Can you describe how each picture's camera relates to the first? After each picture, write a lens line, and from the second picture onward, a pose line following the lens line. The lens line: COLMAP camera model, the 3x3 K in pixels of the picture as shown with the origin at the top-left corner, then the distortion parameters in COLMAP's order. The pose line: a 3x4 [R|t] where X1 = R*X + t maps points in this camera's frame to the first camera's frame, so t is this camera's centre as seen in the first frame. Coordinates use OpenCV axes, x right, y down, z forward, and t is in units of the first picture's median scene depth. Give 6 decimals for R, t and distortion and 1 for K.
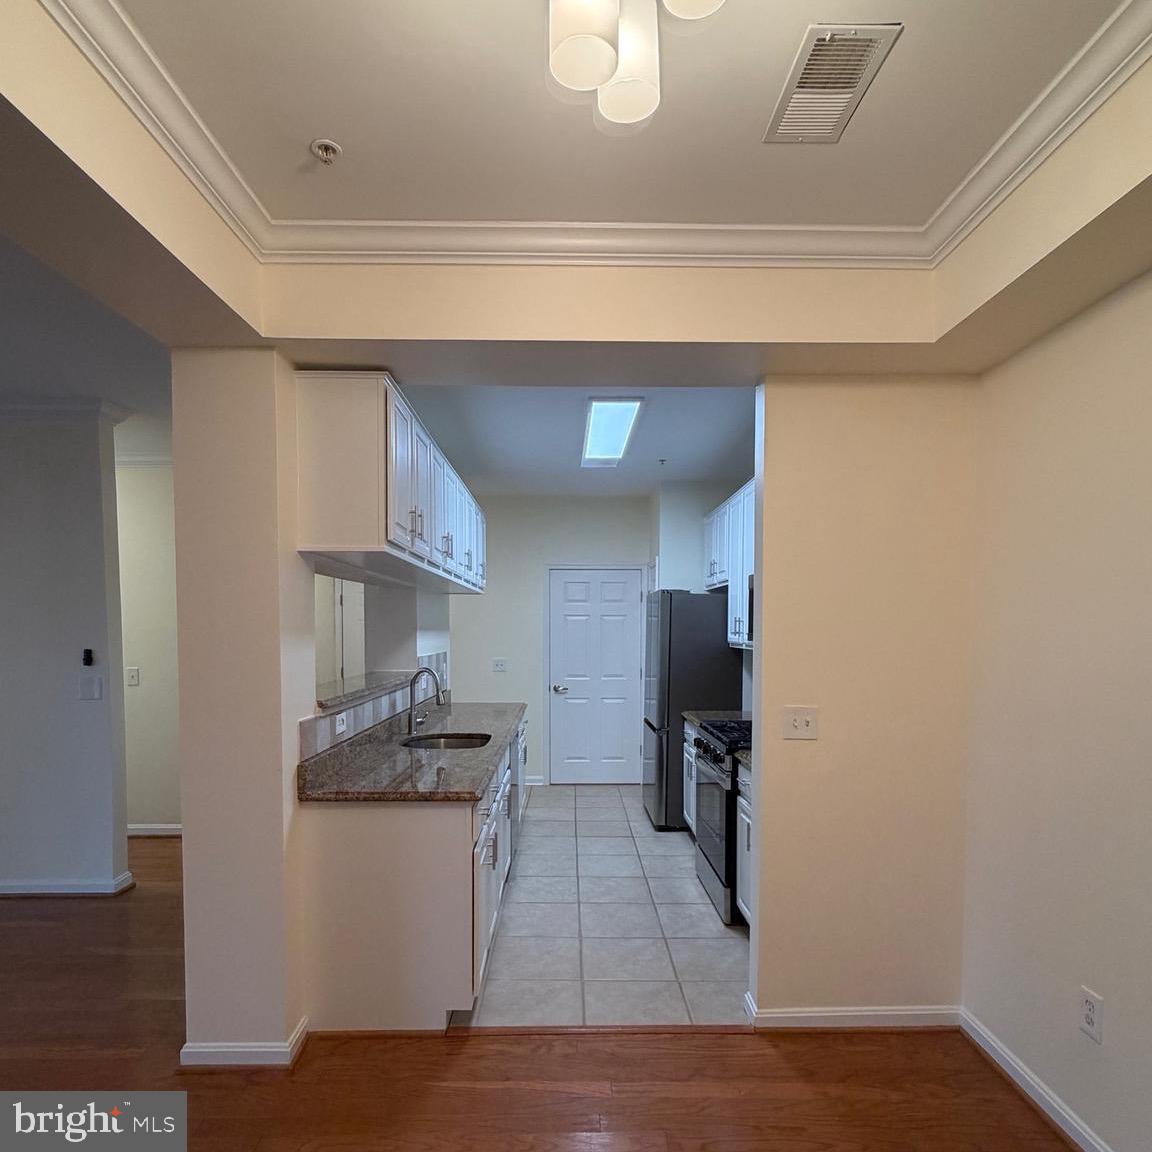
lens RADIAL K [[702.4, 0, 574.3], [0, 702.4, 659.7], [0, 0, 1]] dist [-0.000501, -0.000649]
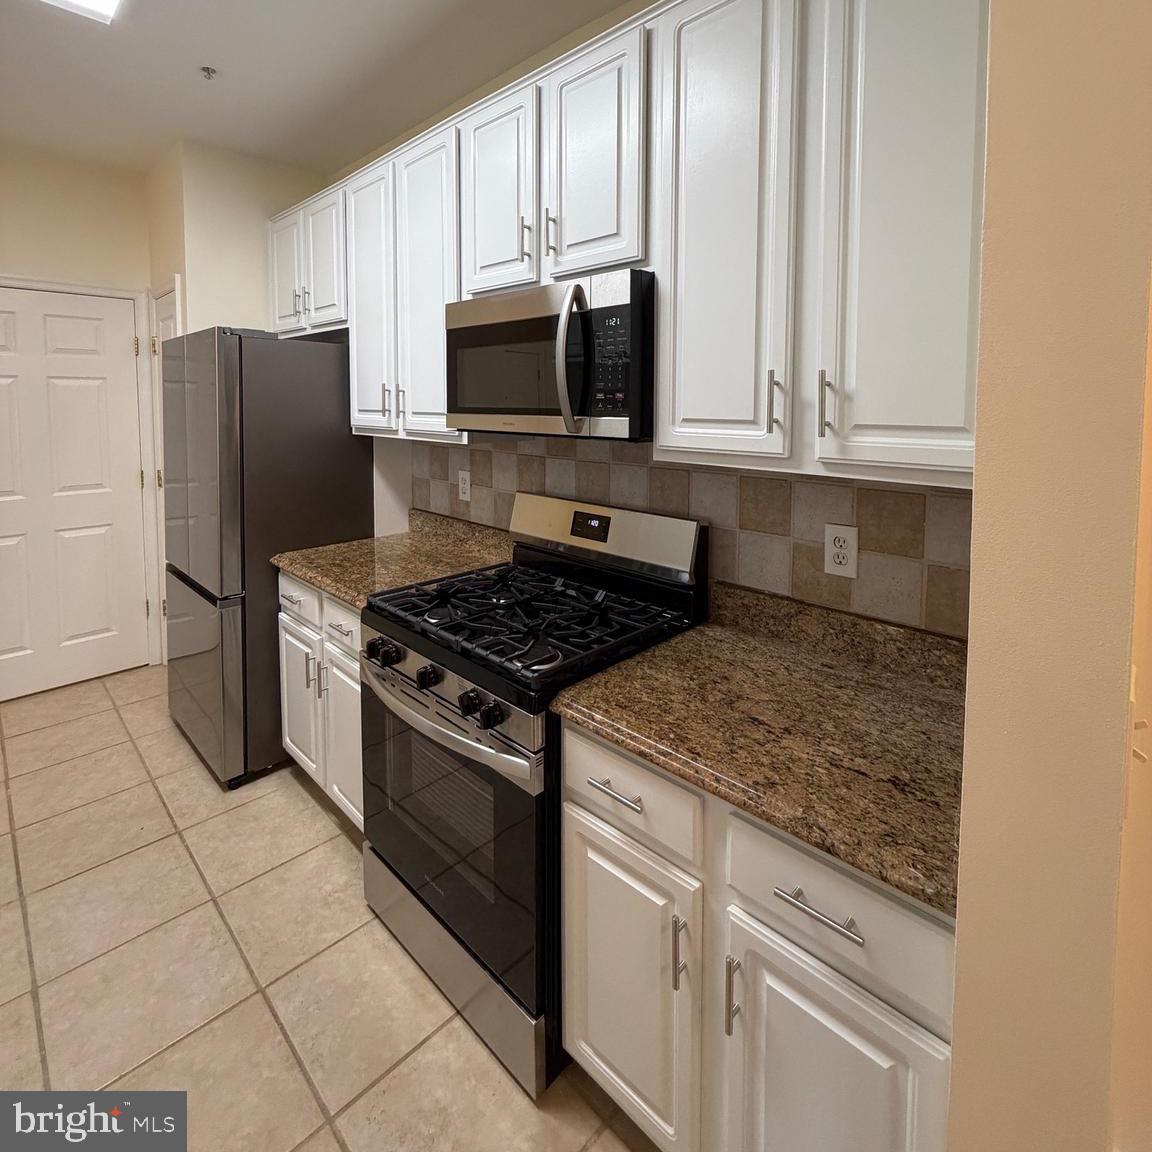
lens RADIAL K [[603.5, 0, 579.1], [0, 603.5, 443.0], [0, 0, 1]] dist [-0.002955, -0.002234]
pose [[0.702392, -0.044305, 0.710410, -0.007221], [0.026095, 0.998993, 0.036502, -0.030832], [-0.711312, -0.007100, 0.702840, 0.647062]]
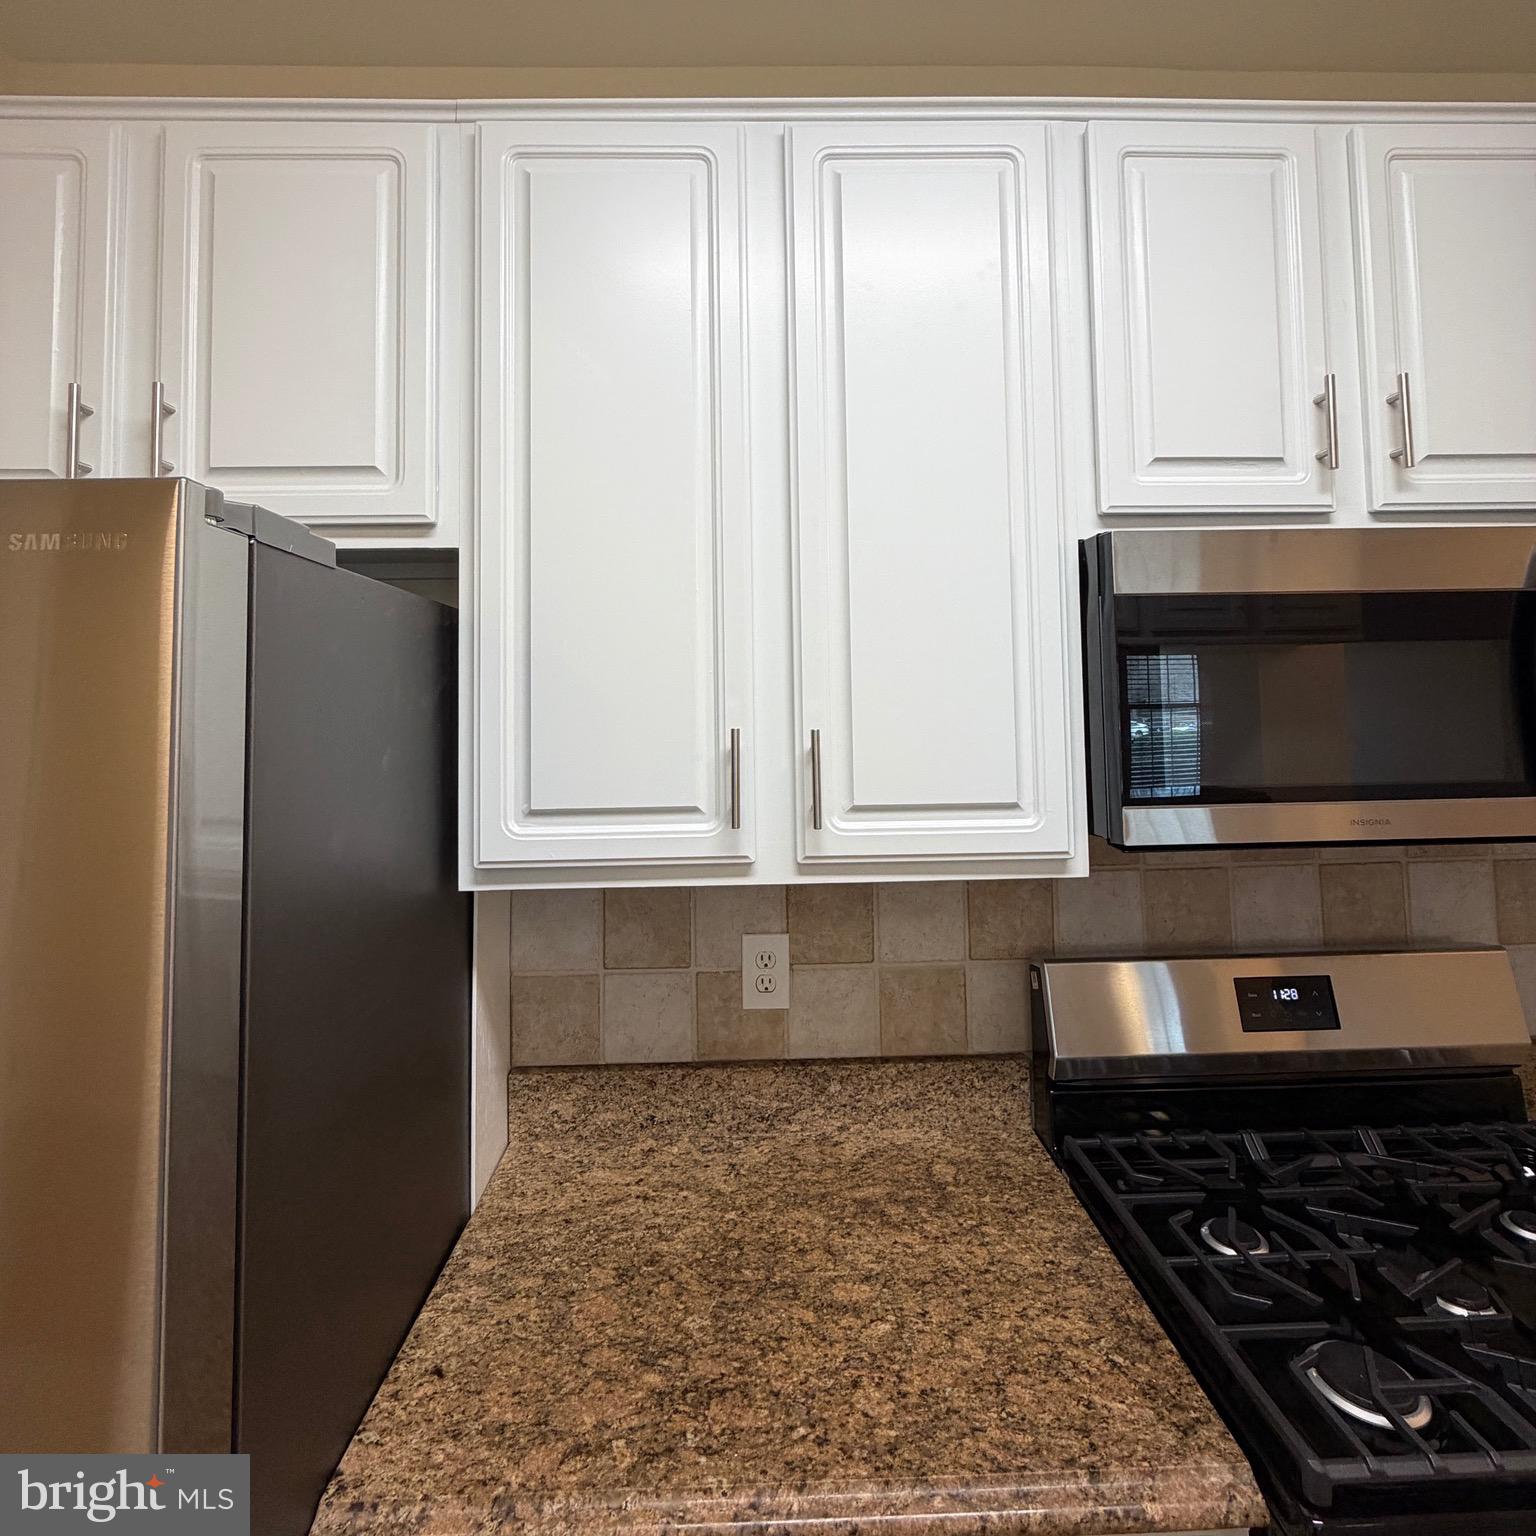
lens RADIAL K [[802.1, 0, 767.8], [0, 802.1, 663.4], [0, 0, 1]] dist [-0.000796, 0.000198]
pose [[-0.017638, 0.051422, 0.998521, 0.012889], [0.060724, 0.996888, -0.050265, -0.078395], [-0.997999, 0.059748, -0.020706, 1.177528]]
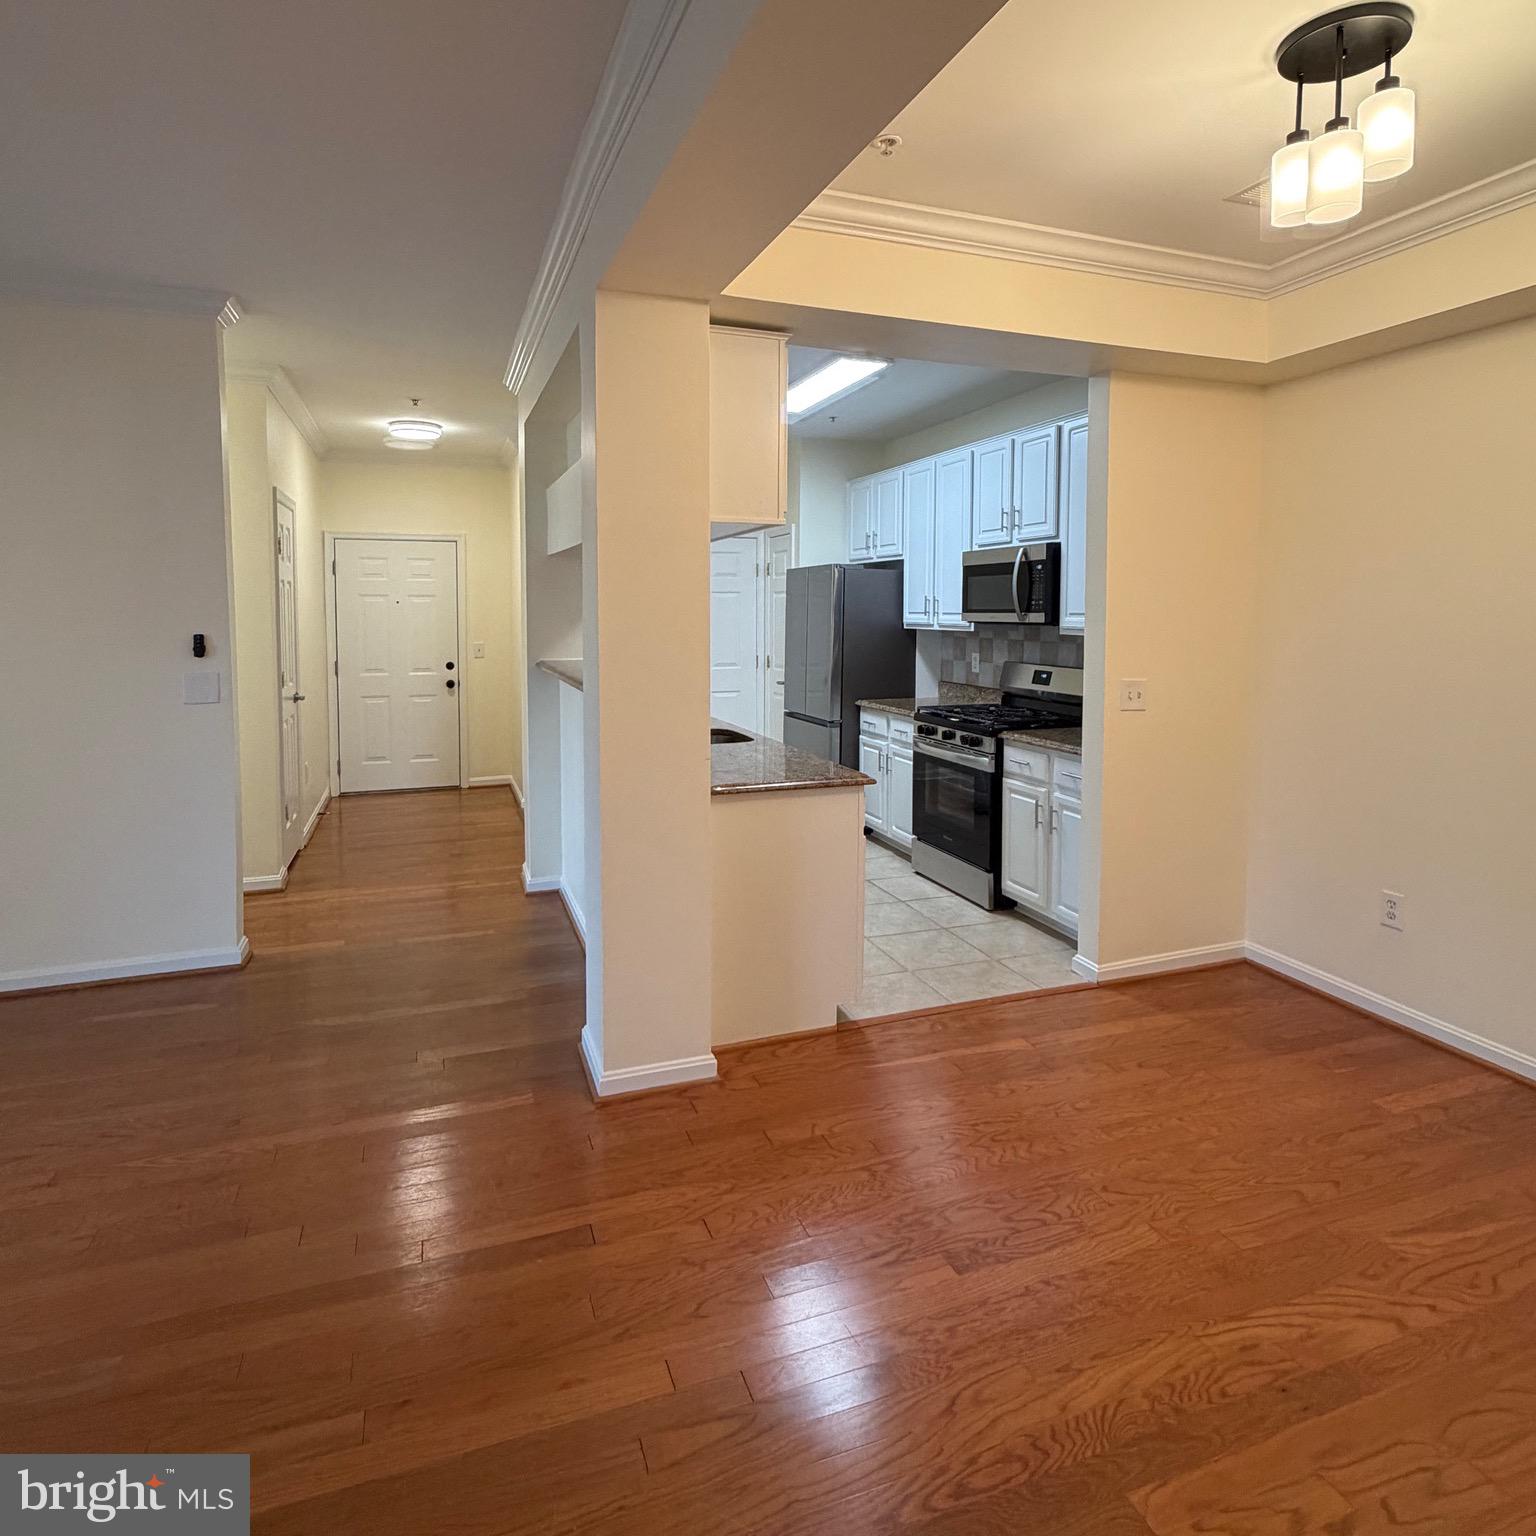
lens RADIAL K [[944.9, 0, 766.0], [0, 944.9, 661.9], [0, 0, 1]] dist [-0.001218, -0.001853]
pose [[0.942221, -0.017261, 0.334548, -0.454285], [0.013143, 0.999807, 0.014568, 0.006765], [-0.334735, -0.009329, 0.942266, -0.117114]]
